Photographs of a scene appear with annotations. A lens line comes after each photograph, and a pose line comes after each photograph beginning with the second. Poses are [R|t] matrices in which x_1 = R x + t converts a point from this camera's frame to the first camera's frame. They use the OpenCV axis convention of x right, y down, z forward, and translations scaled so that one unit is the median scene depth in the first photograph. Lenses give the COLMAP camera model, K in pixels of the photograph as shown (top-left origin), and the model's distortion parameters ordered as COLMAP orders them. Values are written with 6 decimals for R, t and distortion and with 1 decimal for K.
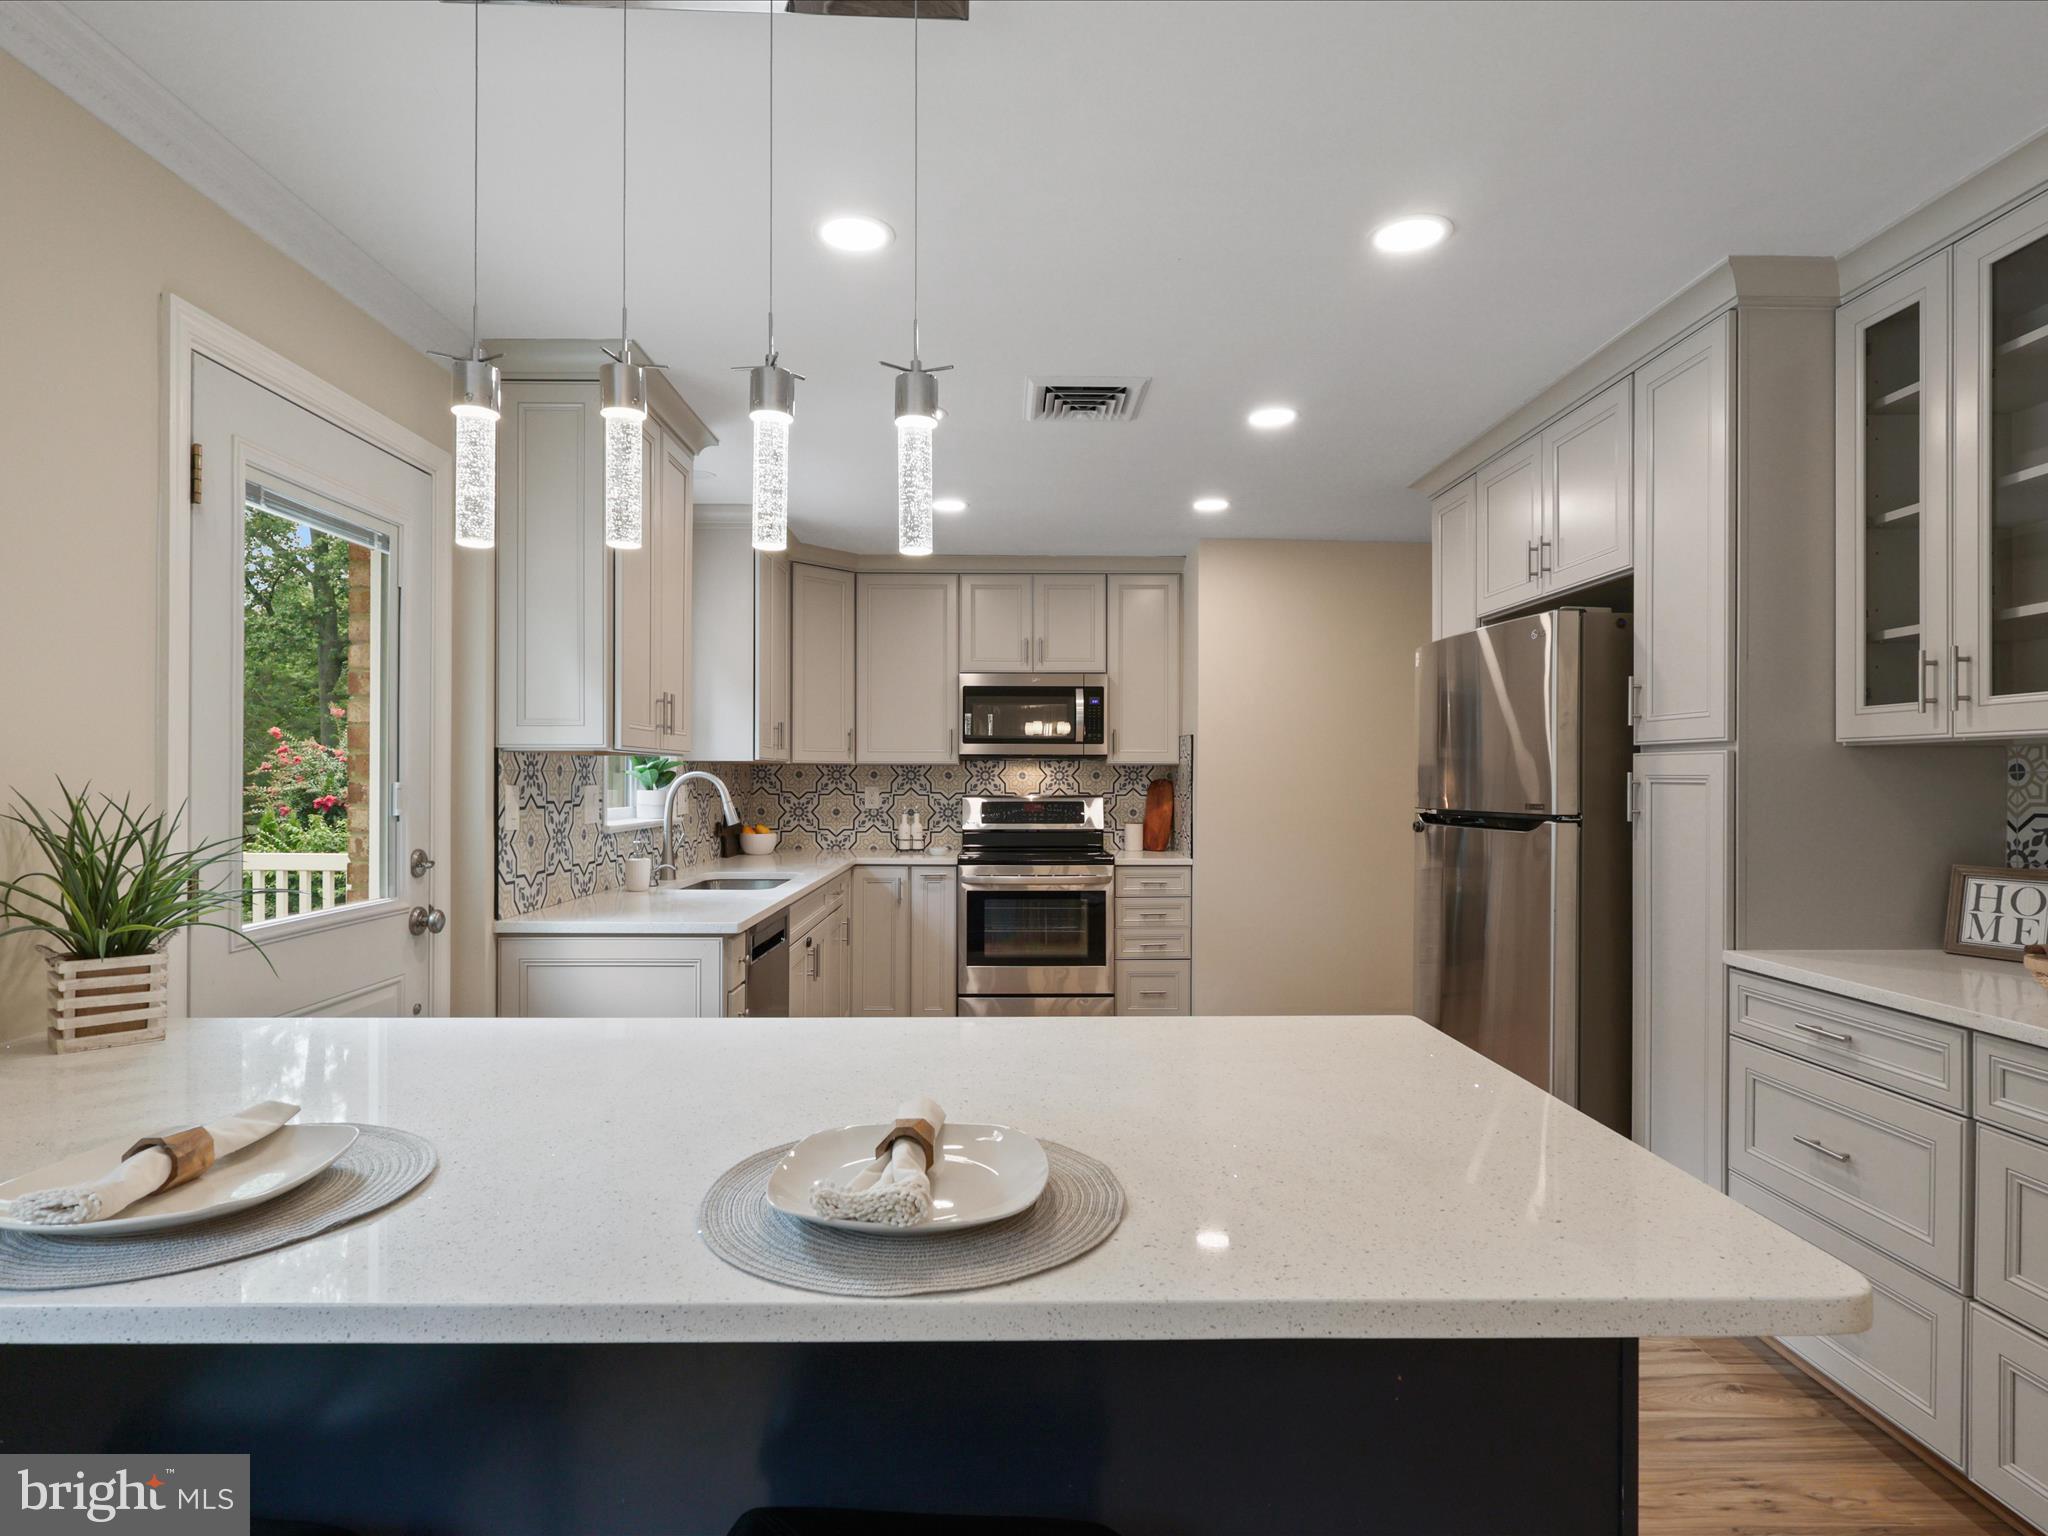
lens RADIAL K [[1078.6, 0, 1020.0], [0, 1078.6, 777.2], [0, 0, 1]] dist [-0.002082, -0.000237]
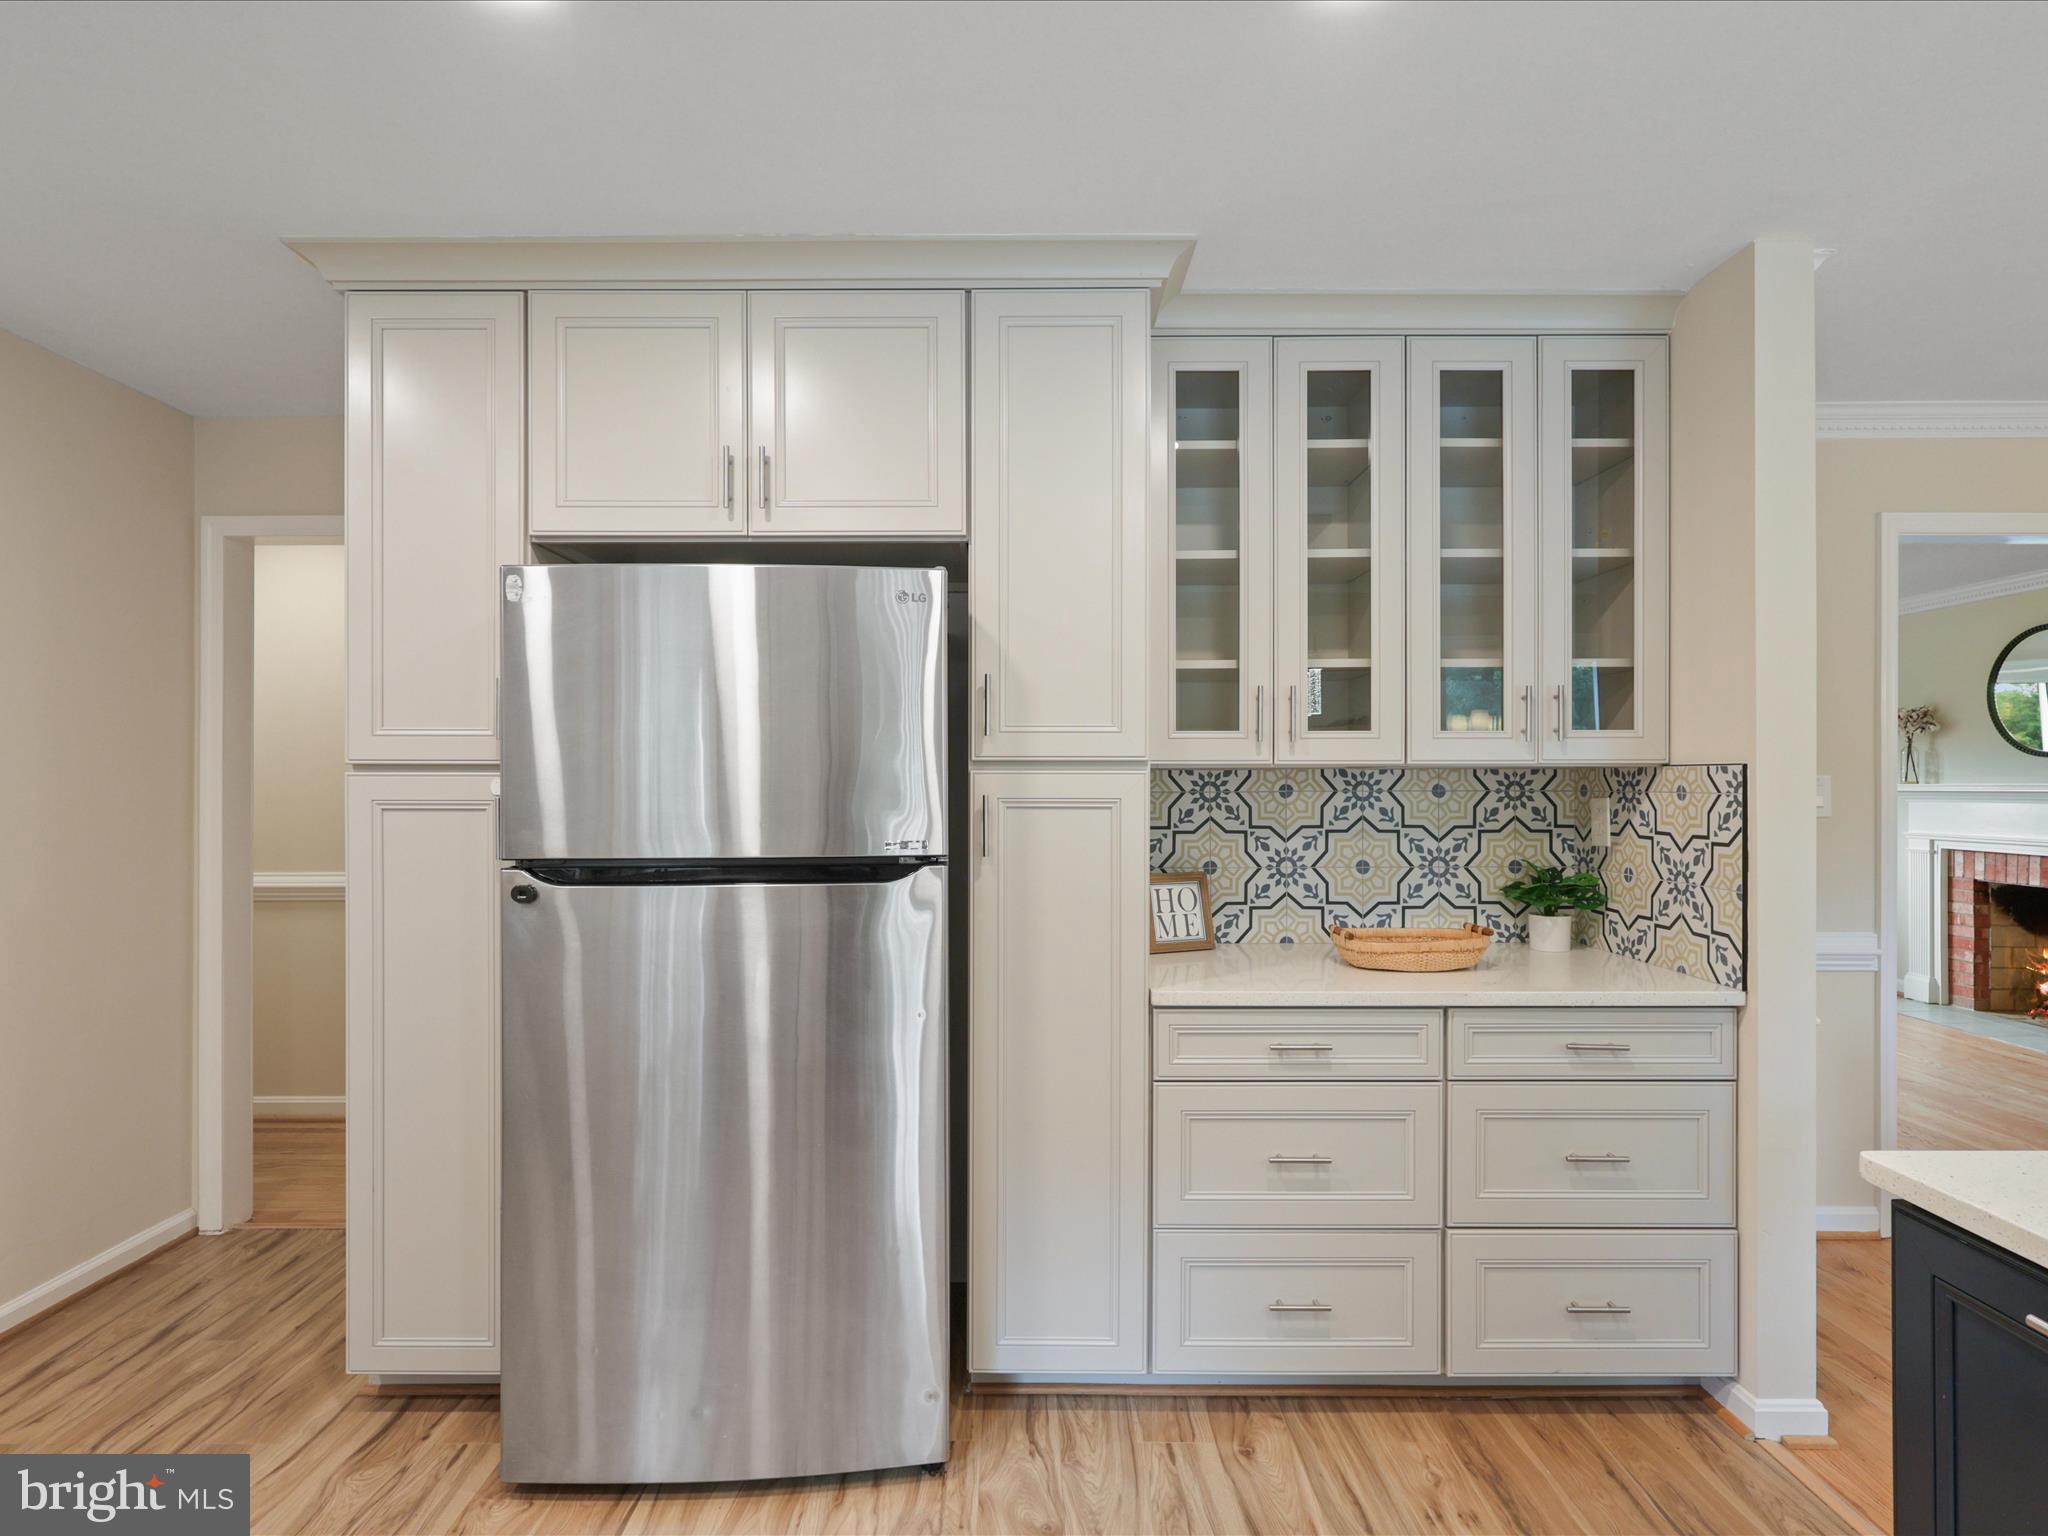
lens RADIAL K [[1078.6, 0, 1010.1], [0, 1078.6, 786.1], [0, 0, 1]] dist [-0.002082, -0.000237]
pose [[0.015865, -0.006260, 0.999855, -0.181989], [0.002185, 0.999978, 0.006226, -0.012643], [-0.999872, 0.002086, 0.015879, 0.788853]]
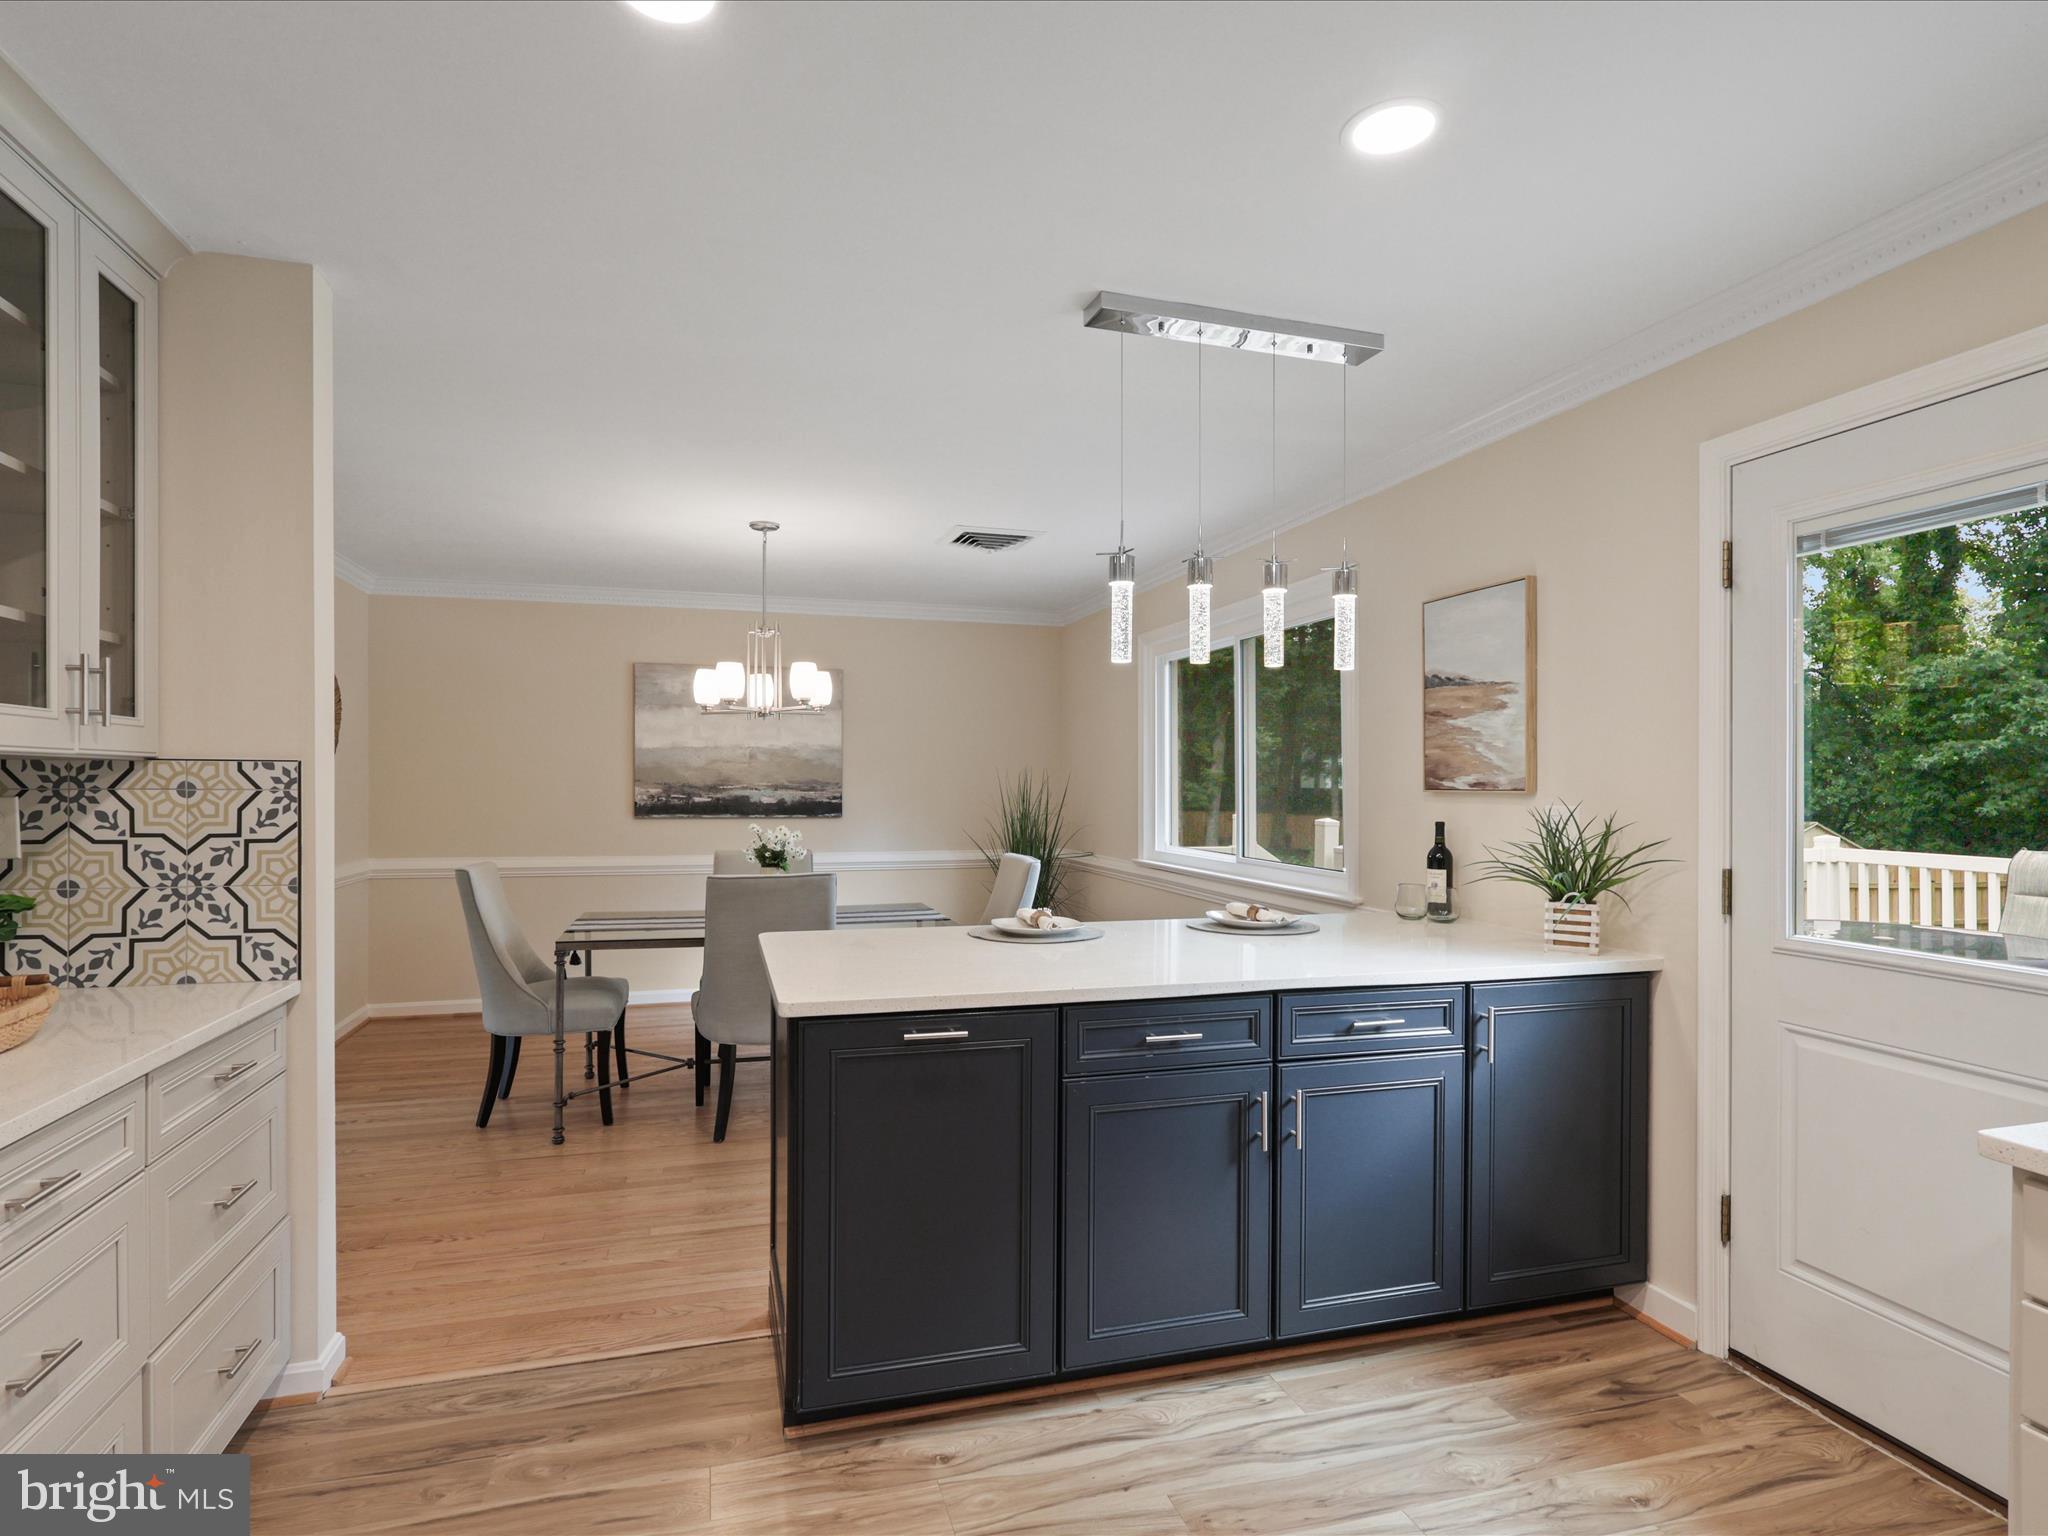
lens RADIAL K [[1078.6, 0, 1016.6], [0, 1078.6, 784.7], [0, 0, 1]] dist [-0.002082, -0.000237]
pose [[-0.964197, -0.004223, -0.265155, 0.217066], [-0.004791, 0.999987, 0.001495, -0.009696], [0.265145, 0.002712, -0.964205, 1.126344]]
